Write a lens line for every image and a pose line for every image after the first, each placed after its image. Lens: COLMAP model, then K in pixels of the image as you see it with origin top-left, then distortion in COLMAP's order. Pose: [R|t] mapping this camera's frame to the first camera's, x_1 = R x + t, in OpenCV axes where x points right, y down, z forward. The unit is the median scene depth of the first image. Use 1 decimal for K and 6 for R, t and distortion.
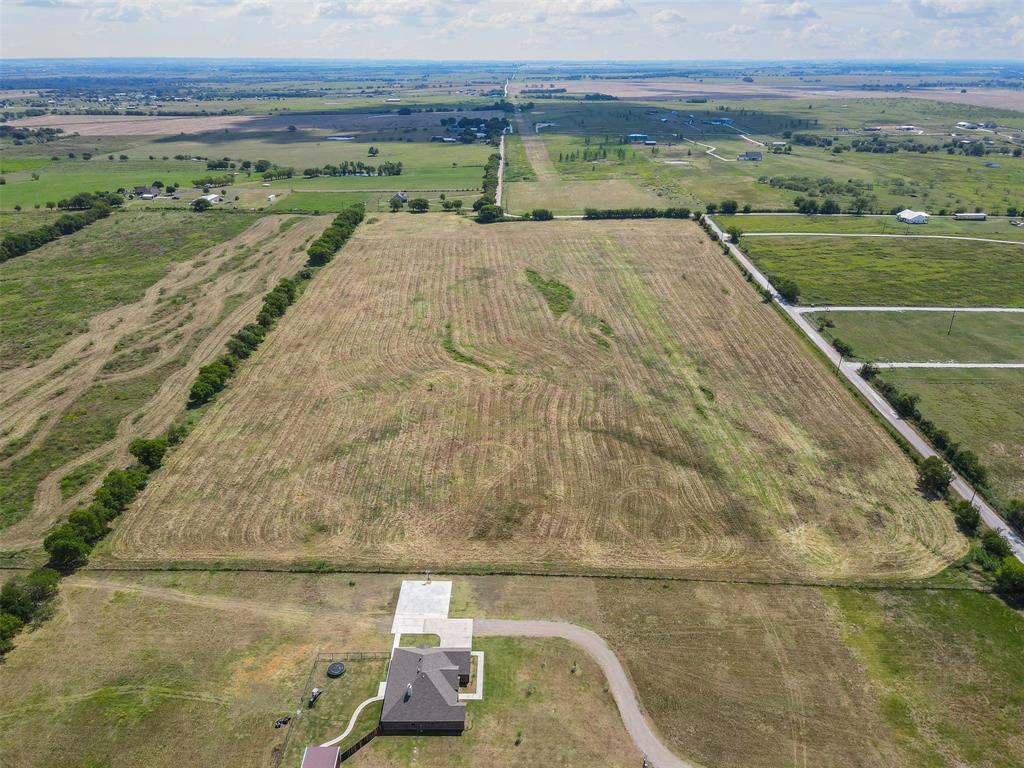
lens RADIAL K [[764.7, 0, 499.8], [0, 764.7, 385.1], [0, 0, 1]] dist [-0.000131, 0.027404]
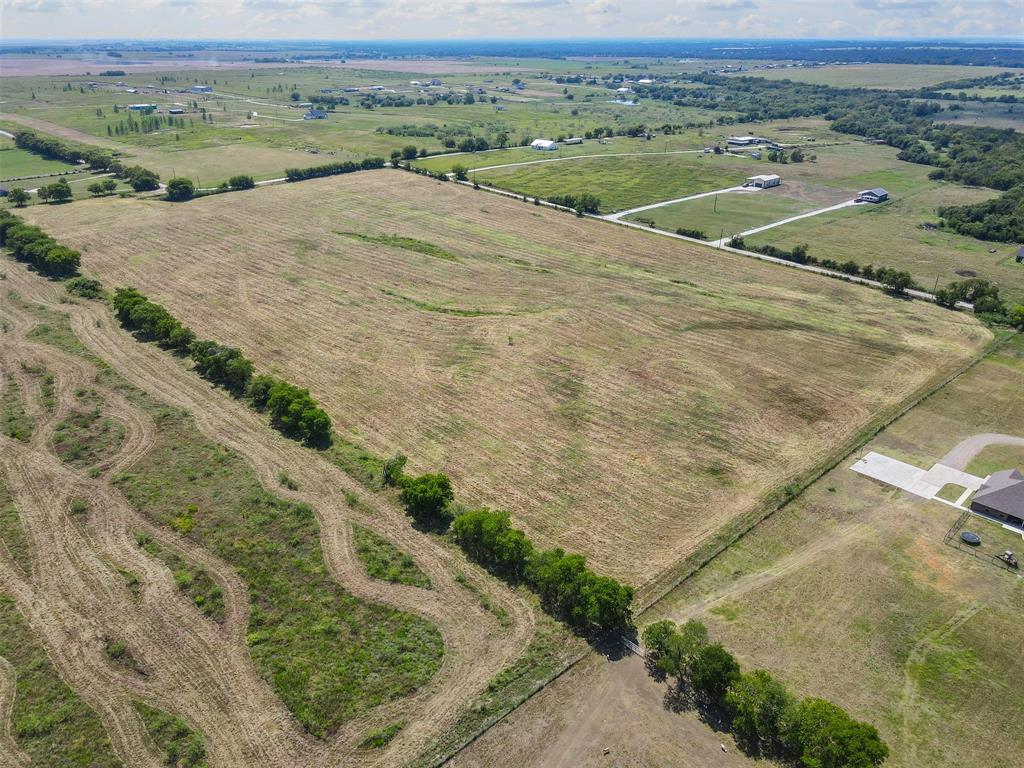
lens RADIAL K [[781.3, 0, 512.0], [0, 781.3, 384.0], [0, 0, 1]] dist [-0.002547, 0.031738]
pose [[0.708281, -0.289379, 0.643893, -0.631607], [0.281683, 0.952212, 0.118094, -0.051415], [-0.647297, 0.097730, 0.755947, 0.313167]]
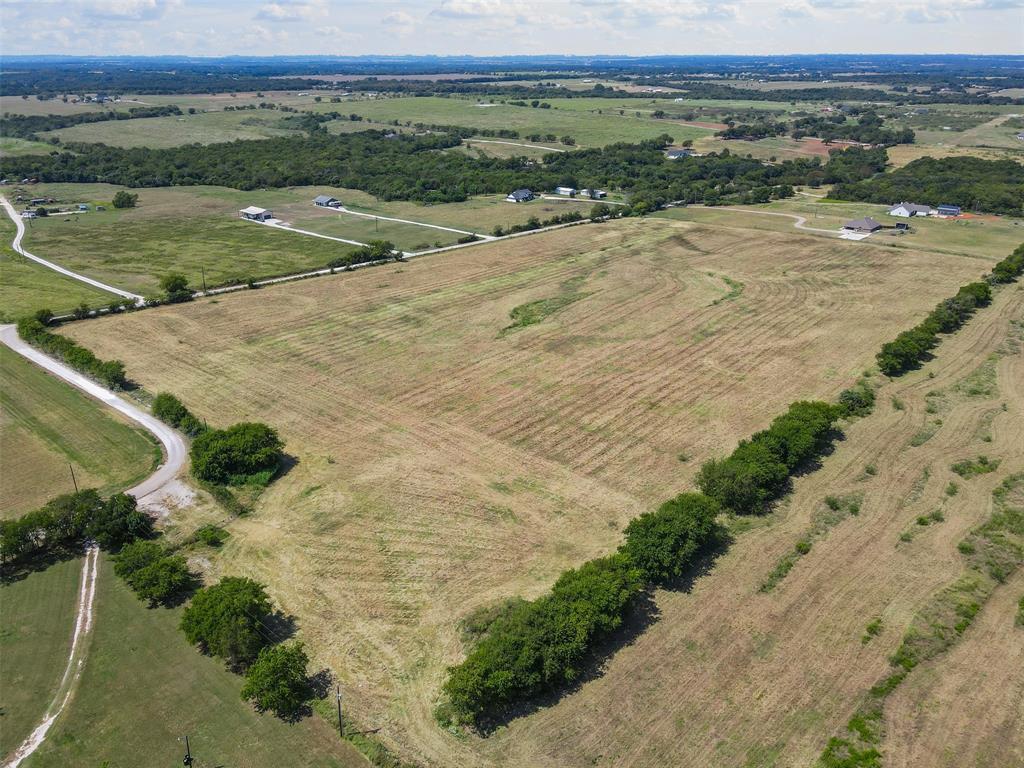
lens RADIAL K [[764.7, 0, 499.8], [0, 764.7, 385.1], [0, 0, 1]] dist [-0.000131, 0.027404]
pose [[-0.746184, -0.263741, 0.611269, -0.542524], [0.267247, 0.722286, 0.637873, -0.776835], [-0.609744, 0.639331, -0.468474, 1.910020]]
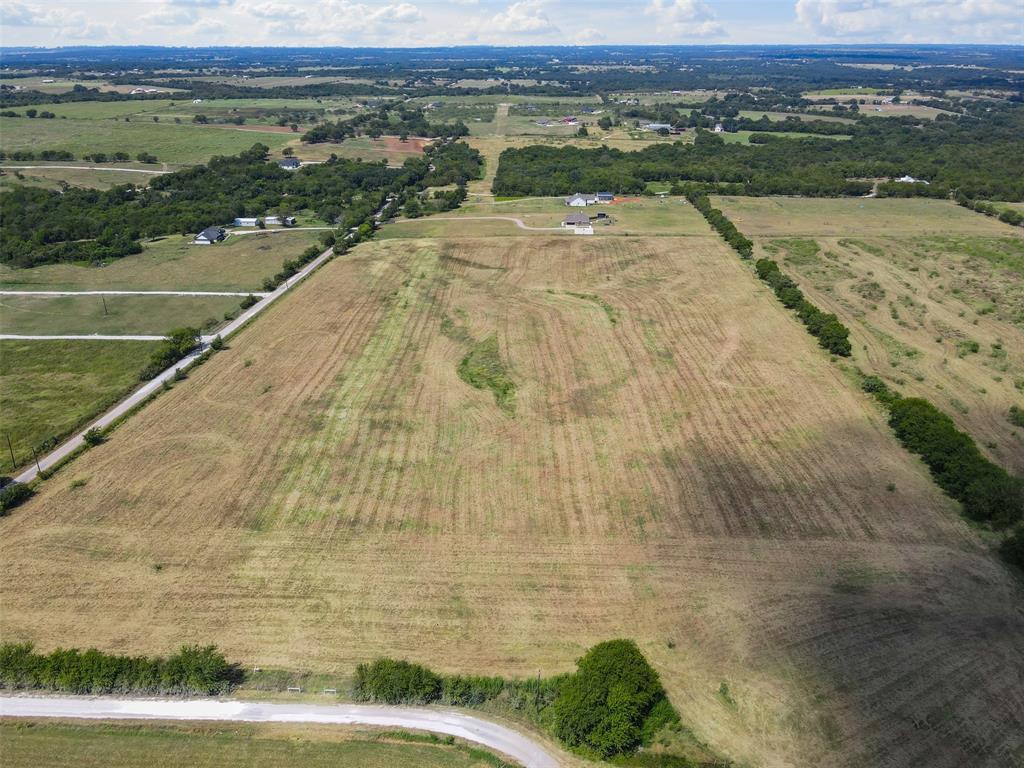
lens RADIAL K [[764.7, 0, 499.8], [0, 764.7, 385.1], [0, 0, 1]] dist [-0.000131, 0.027404]
pose [[-0.997980, -0.021730, 0.059695, 0.017427], [0.029435, 0.674544, 0.737647, -0.831504], [-0.056296, 0.737914, -0.672542, 1.947042]]
